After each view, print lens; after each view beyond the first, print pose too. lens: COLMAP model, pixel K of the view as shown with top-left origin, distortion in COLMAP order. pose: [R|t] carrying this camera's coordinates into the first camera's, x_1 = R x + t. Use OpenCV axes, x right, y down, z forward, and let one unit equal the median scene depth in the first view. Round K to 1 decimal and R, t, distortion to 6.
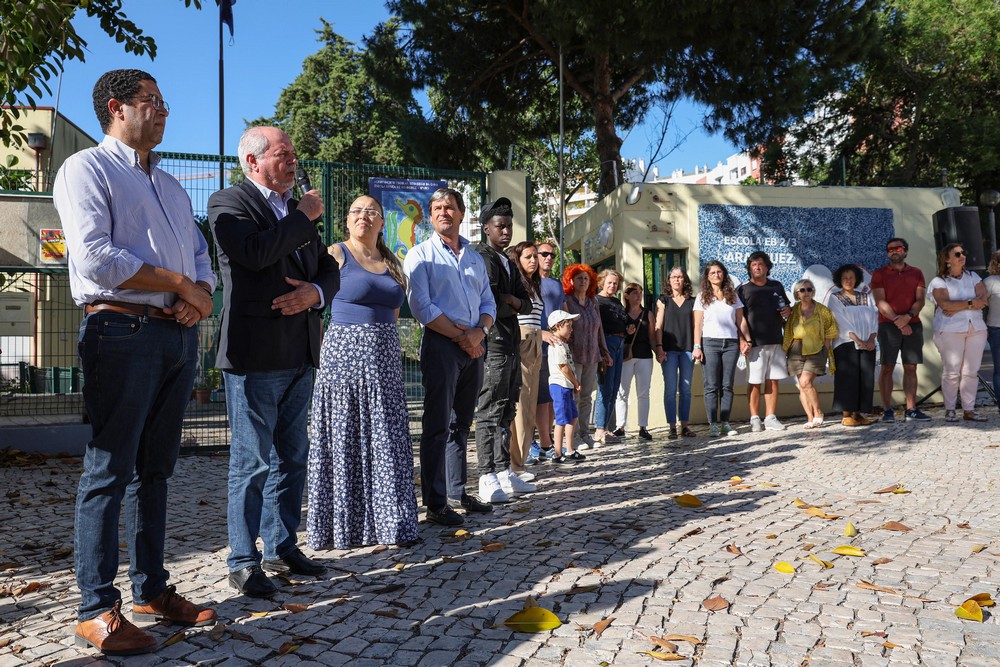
lens RADIAL K [[826.0, 0, 500.0], [0, 826.0, 333.5], [0, 0, 1]] dist [-0.036858, -0.002448]
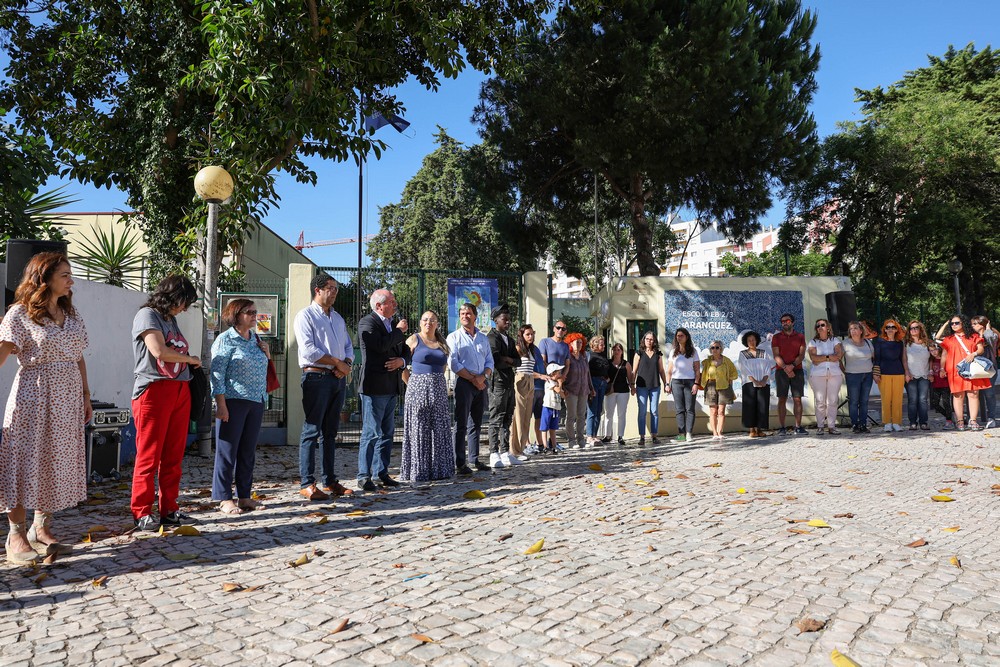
lens RADIAL K [[699.5, 0, 500.0], [0, 699.5, 333.5], [0, 0, 1]] dist [-0.089687, 0.000505]
pose [[0.992074, -0.002824, -0.125623, 0.102945], [-0.004249, 0.998422, -0.056001, -0.005372], [0.125583, 0.056091, 0.990496, -0.297587]]
